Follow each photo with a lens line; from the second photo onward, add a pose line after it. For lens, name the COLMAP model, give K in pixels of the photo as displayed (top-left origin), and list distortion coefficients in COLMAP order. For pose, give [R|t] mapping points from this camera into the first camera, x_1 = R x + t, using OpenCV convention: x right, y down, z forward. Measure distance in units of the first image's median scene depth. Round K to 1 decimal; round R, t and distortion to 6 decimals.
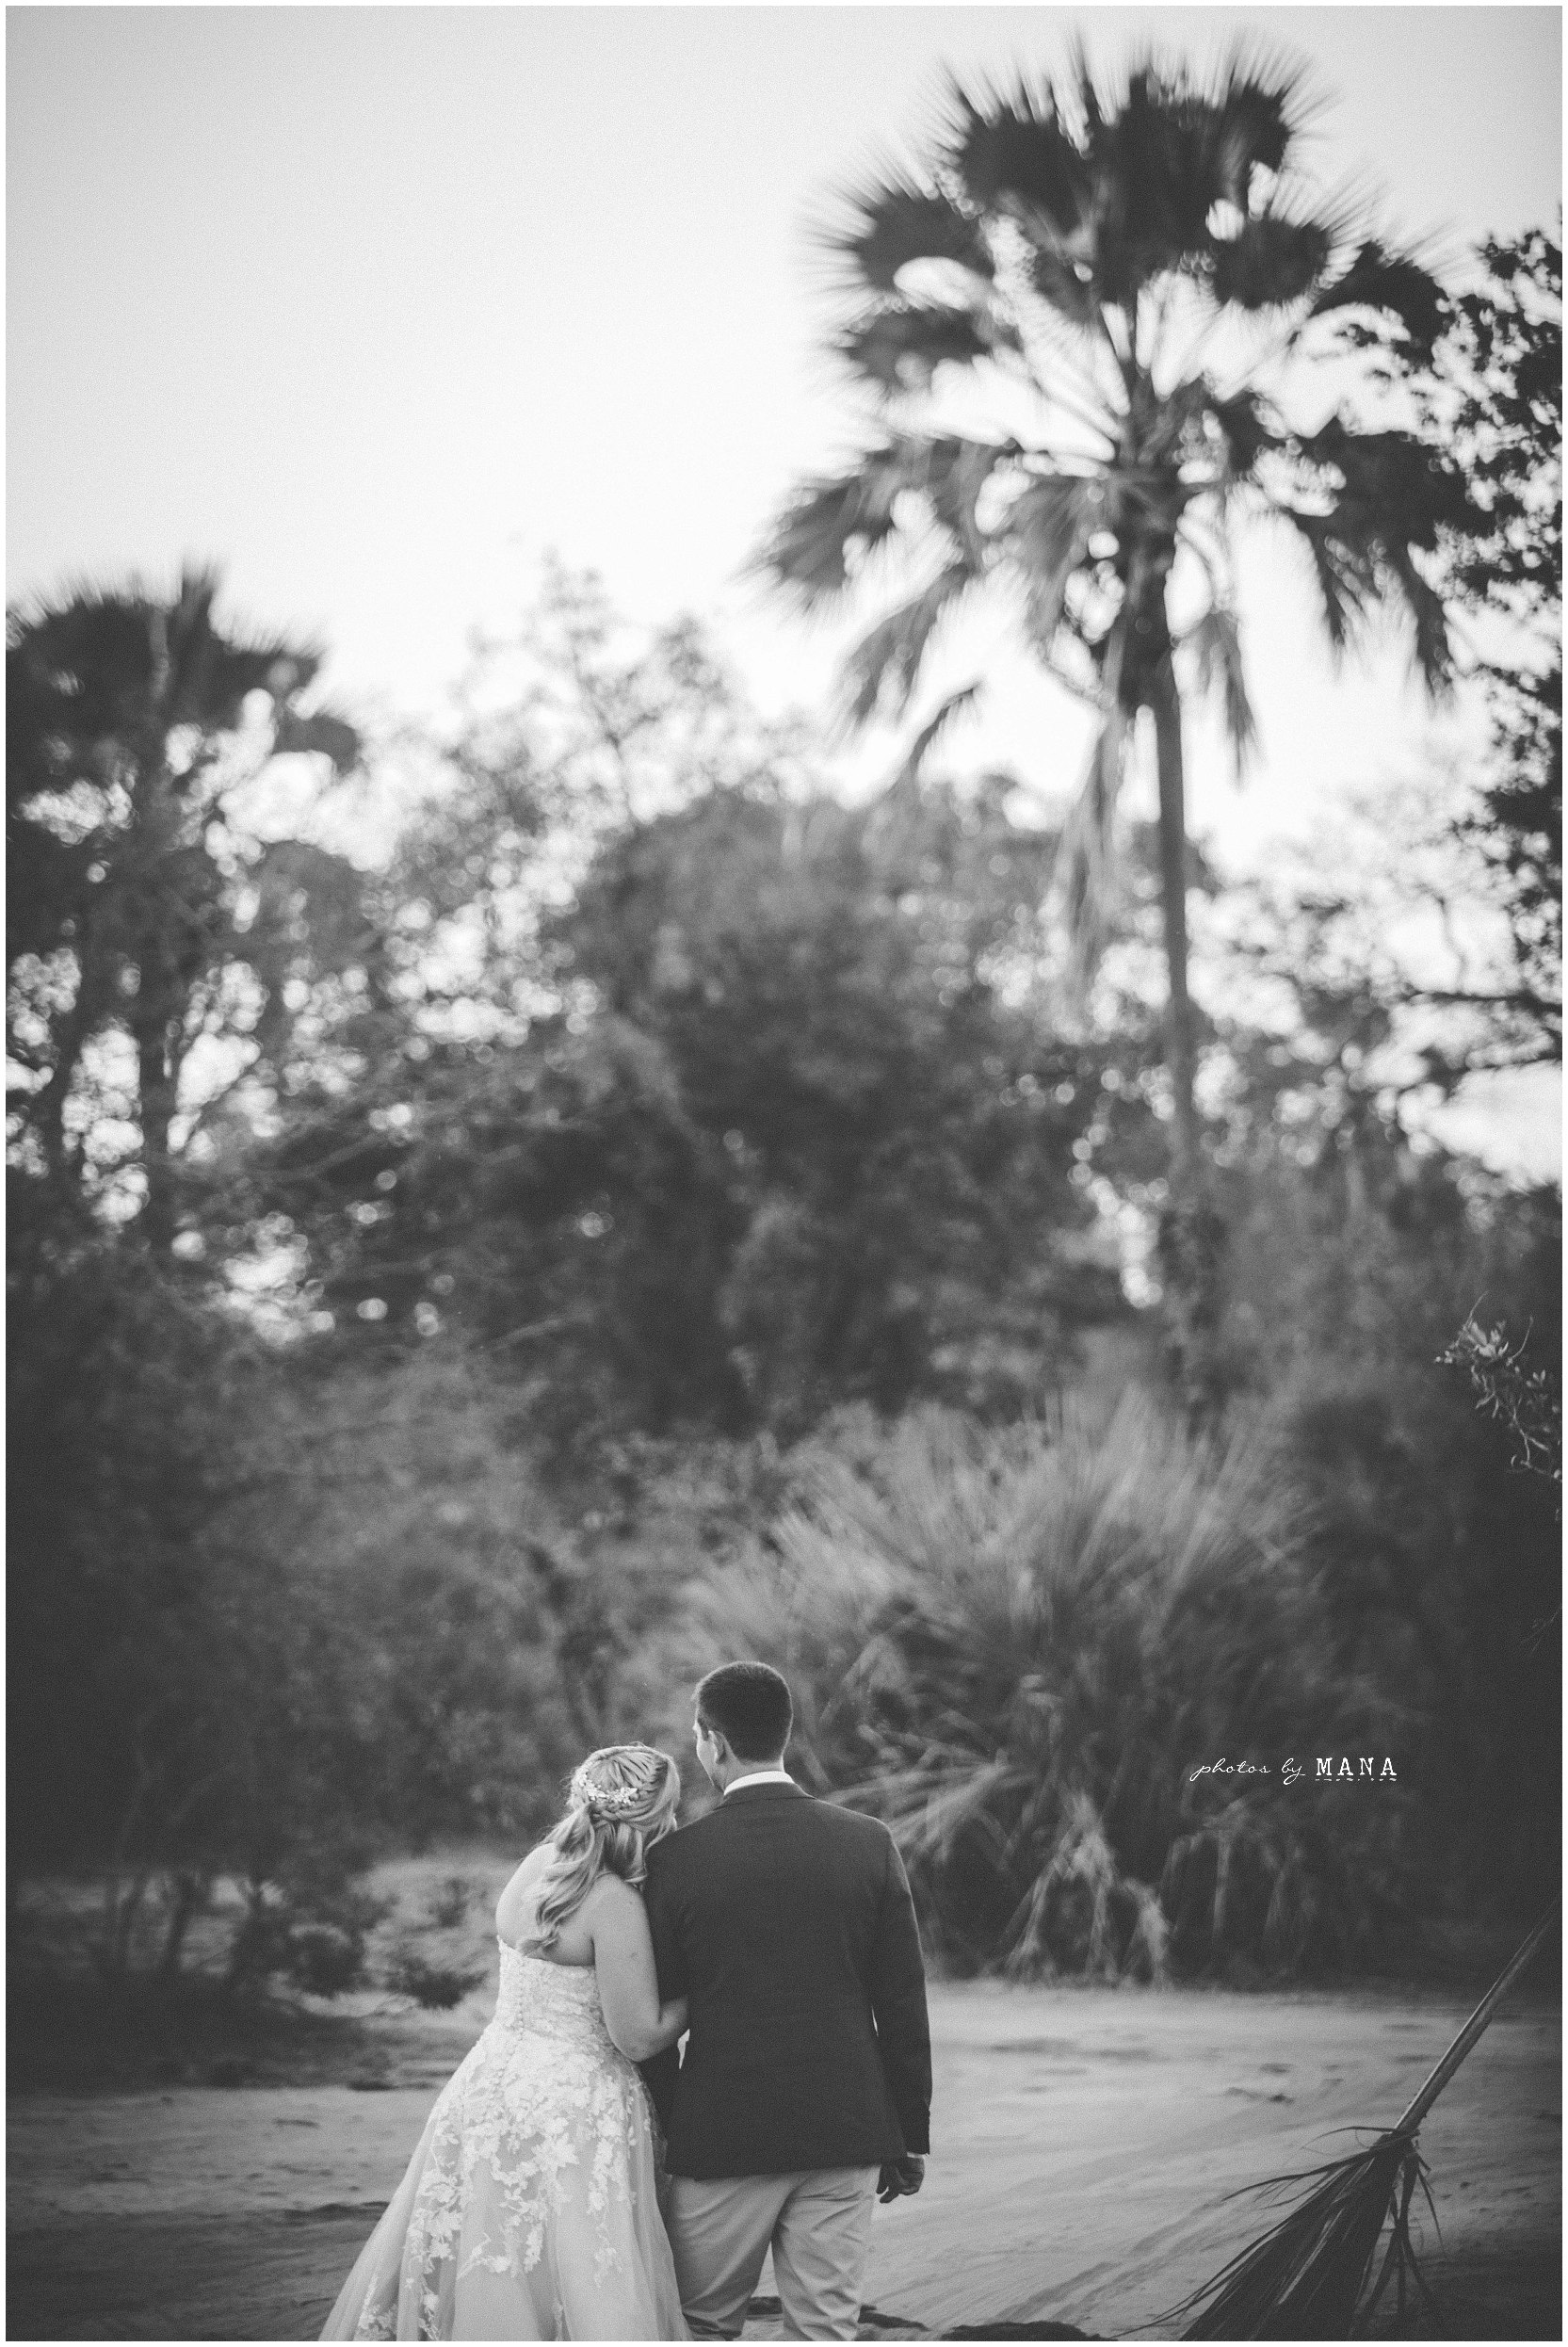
lens RADIAL K [[9679.9, 0, 784.0], [0, 9679.9, 1173.5], [0, 0, 1]] dist [-0.260777, -5.408970]
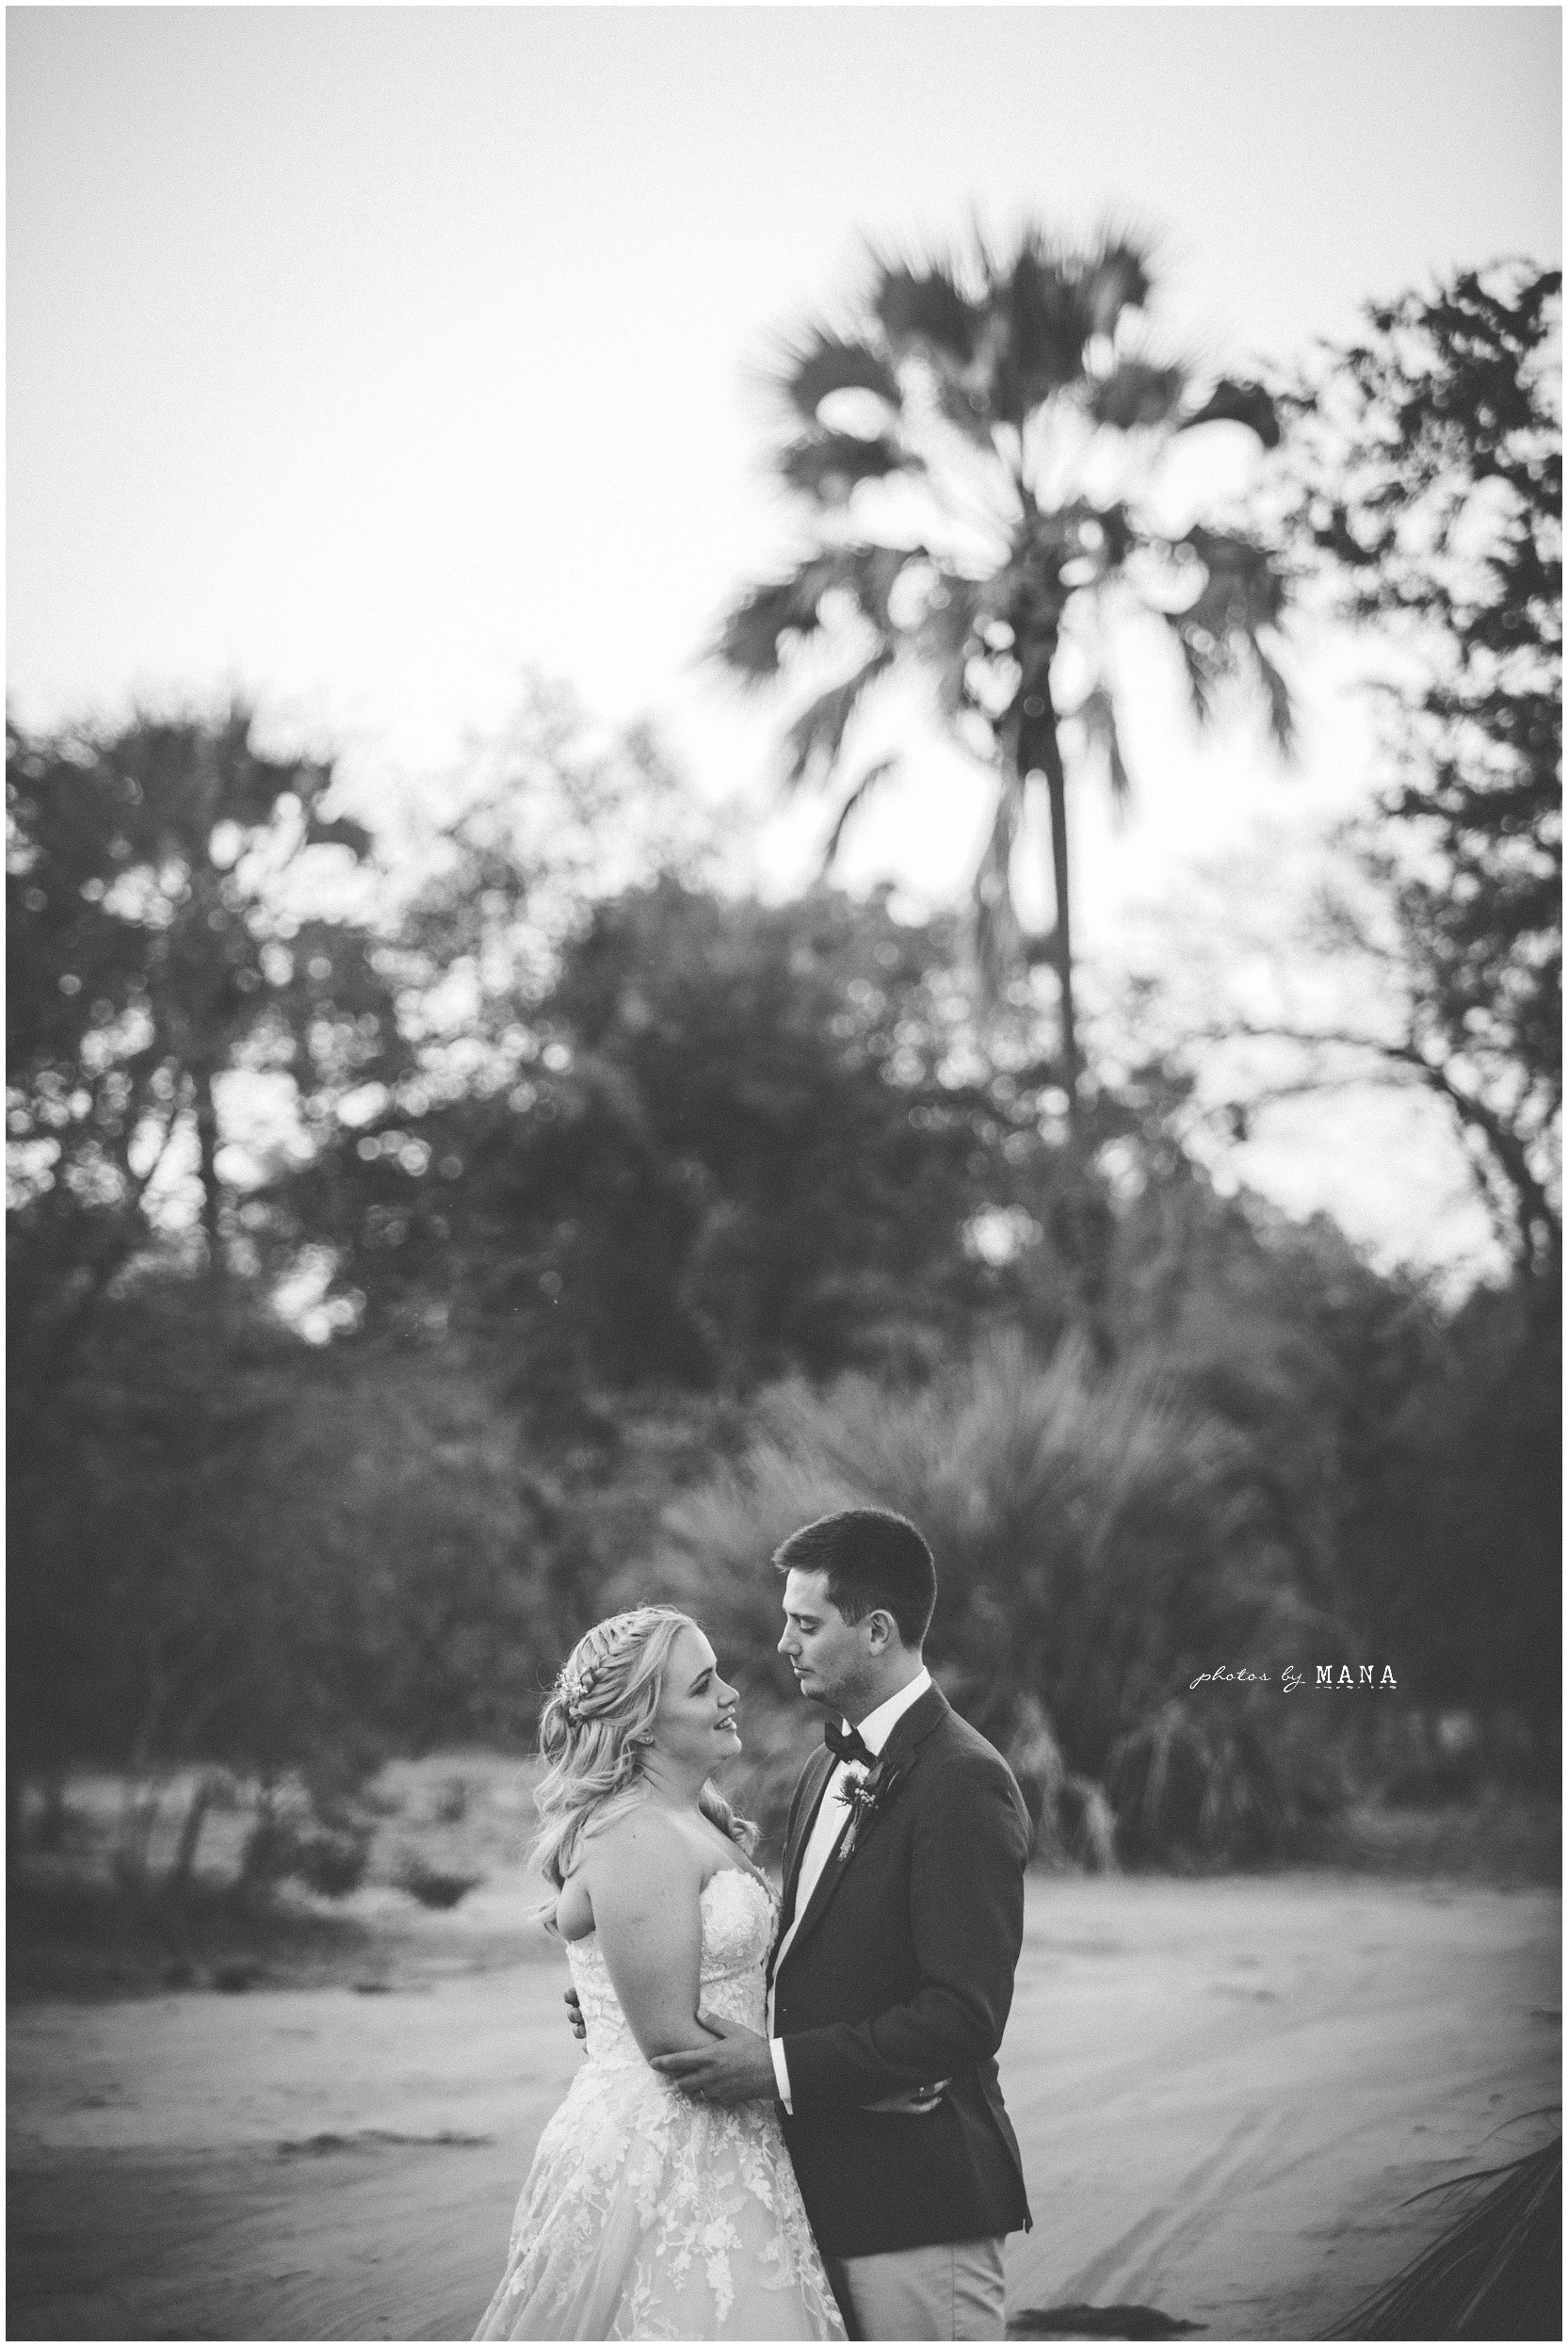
lens RADIAL K [[7204.3, 0, 784.0], [0, 7204.3, 1173.5], [0, 0, 1]] dist [-0.105240, -0.235937]
pose [[0.999890, -0.009923, 0.011019, -0.003550], [0.010019, 0.999912, -0.008684, 0.007866], [-0.010932, 0.008794, 0.999902, 0.124751]]
